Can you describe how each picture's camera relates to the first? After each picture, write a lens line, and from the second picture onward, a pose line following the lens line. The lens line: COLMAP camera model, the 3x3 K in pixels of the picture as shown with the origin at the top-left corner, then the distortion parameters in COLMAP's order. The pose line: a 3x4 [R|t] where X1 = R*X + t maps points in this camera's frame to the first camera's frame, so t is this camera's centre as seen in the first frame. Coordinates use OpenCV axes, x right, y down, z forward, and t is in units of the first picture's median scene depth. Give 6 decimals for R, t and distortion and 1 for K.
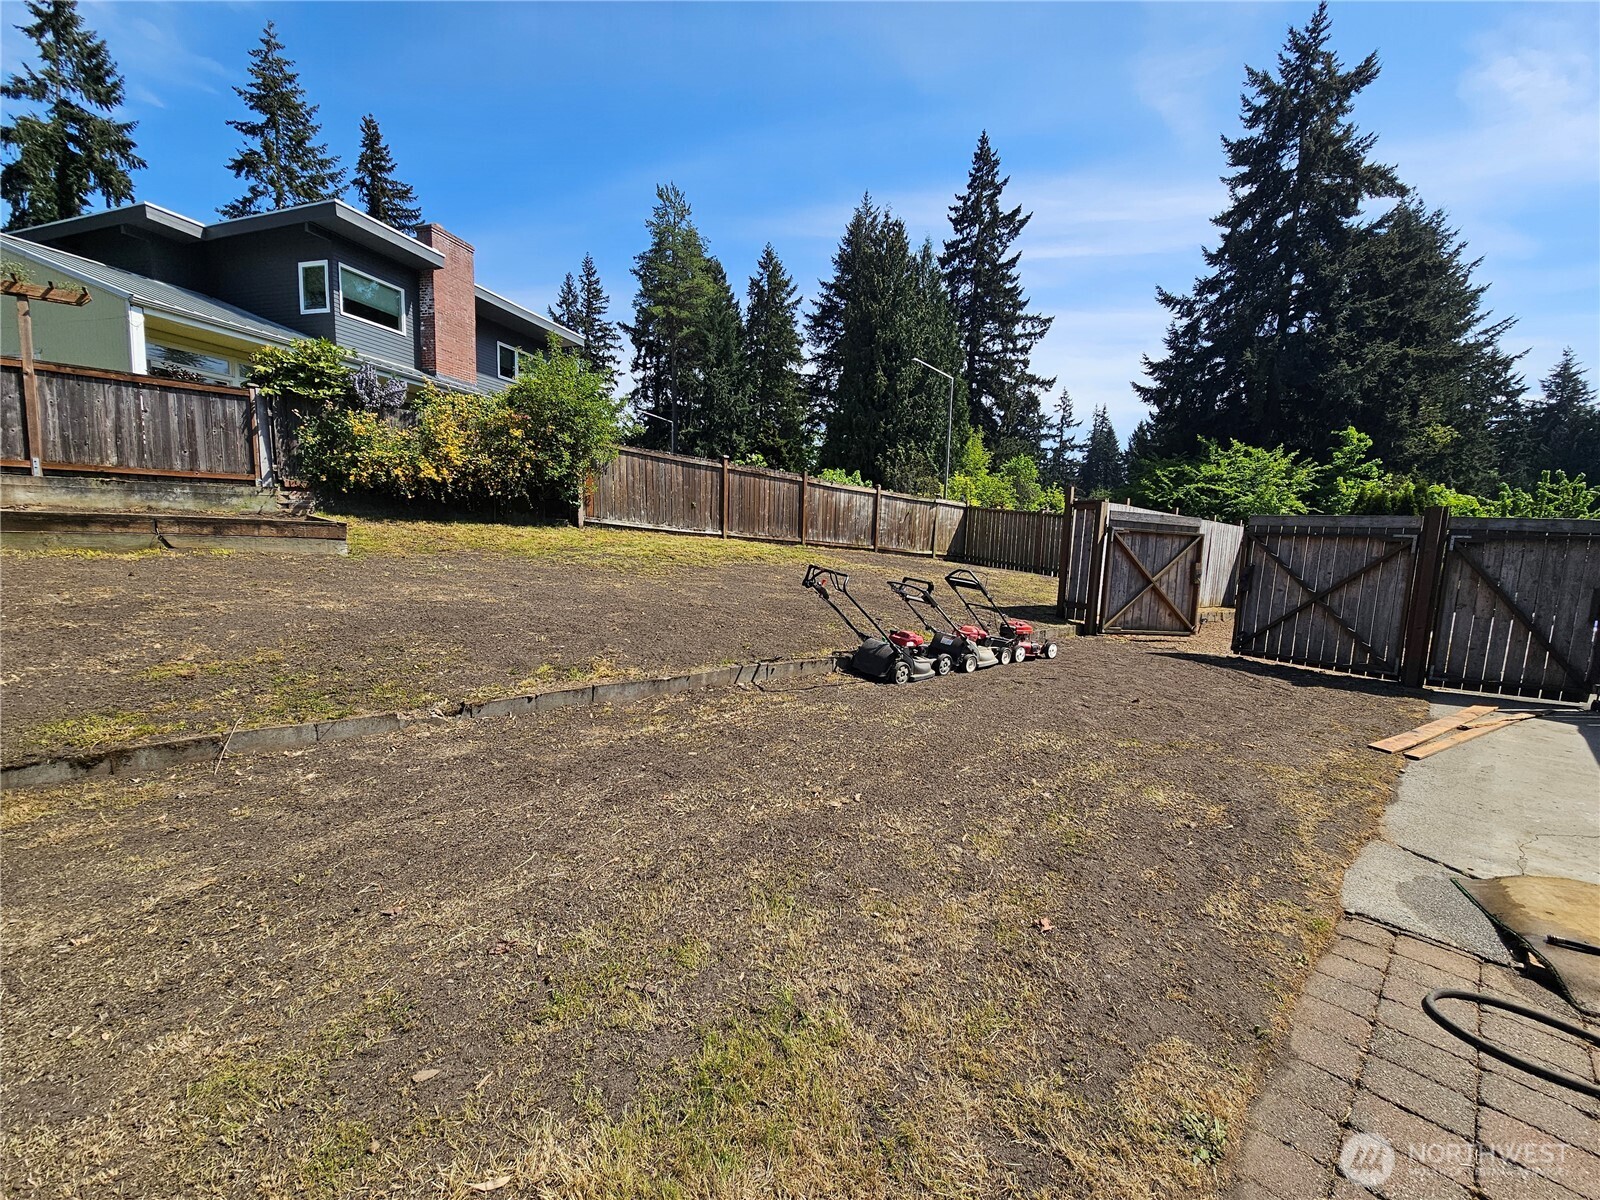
lens RADIAL K [[647.9, 0, 792.7], [0, 647.9, 606.5], [0, 0, 1]] dist [0.009046, -0.000738]
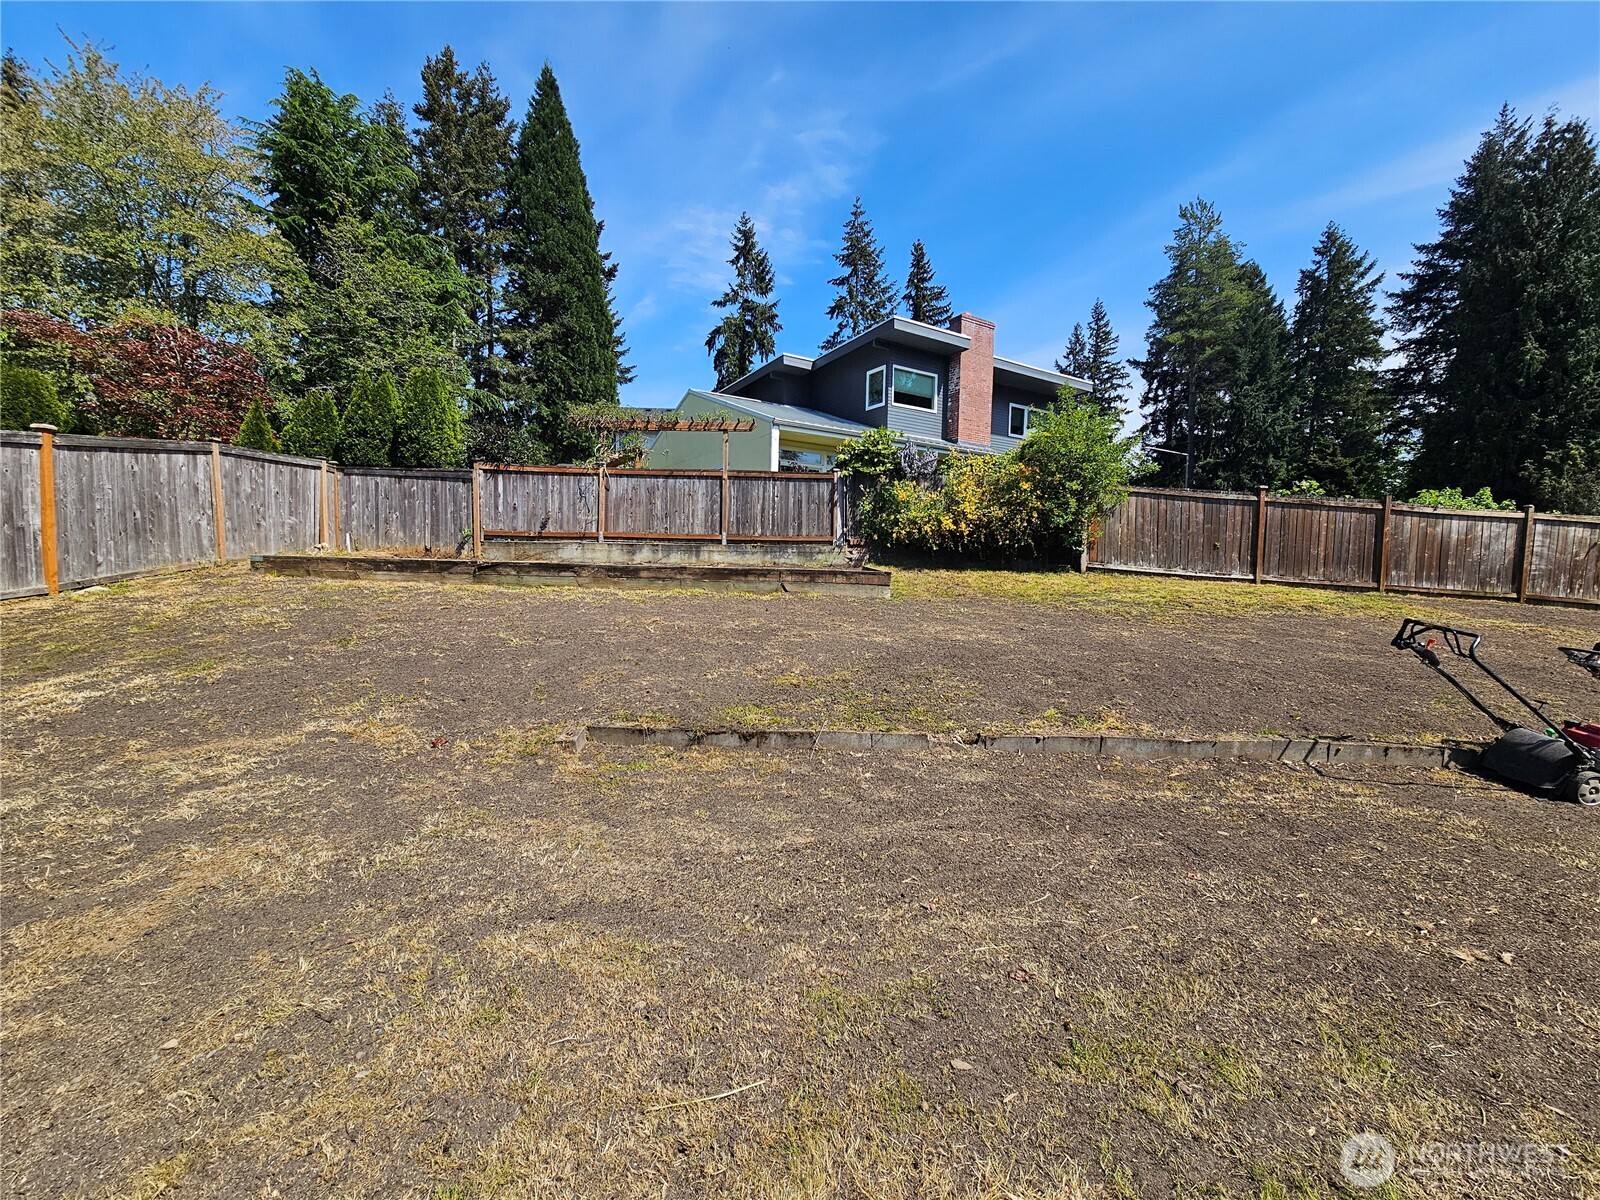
lens RADIAL K [[647.9, 0, 792.7], [0, 647.9, 606.5], [0, 0, 1]] dist [0.009046, -0.000738]
pose [[0.767686, 0.023312, -0.640402, -0.040664], [-0.065746, 0.996930, -0.042523, 0.000406], [0.637444, 0.074748, 0.766862, -0.046158]]
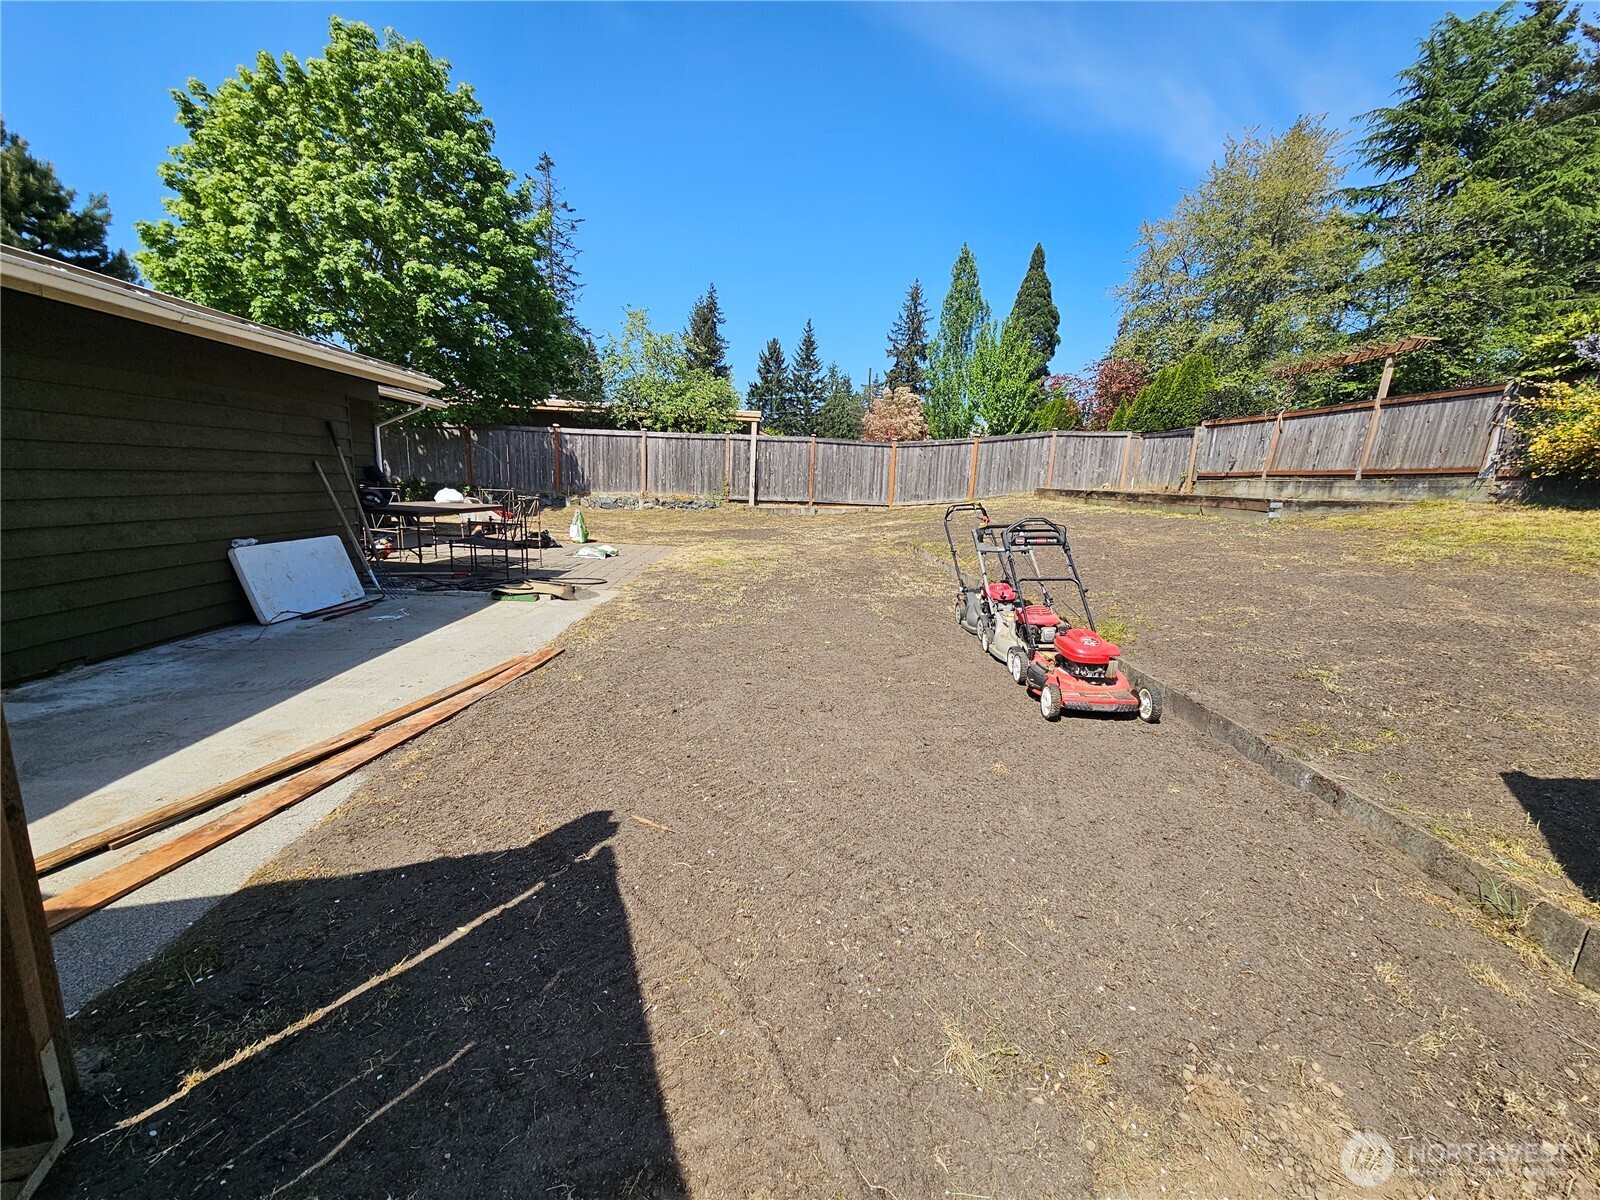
lens RADIAL K [[647.9, 0, 792.7], [0, 647.9, 606.5], [0, 0, 1]] dist [0.009046, -0.000738]
pose [[-0.625791, 0.087342, -0.775085, 0.660315], [-0.154629, 0.960096, 0.233035, -0.058071], [0.764510, 0.265682, -0.587314, 0.792108]]
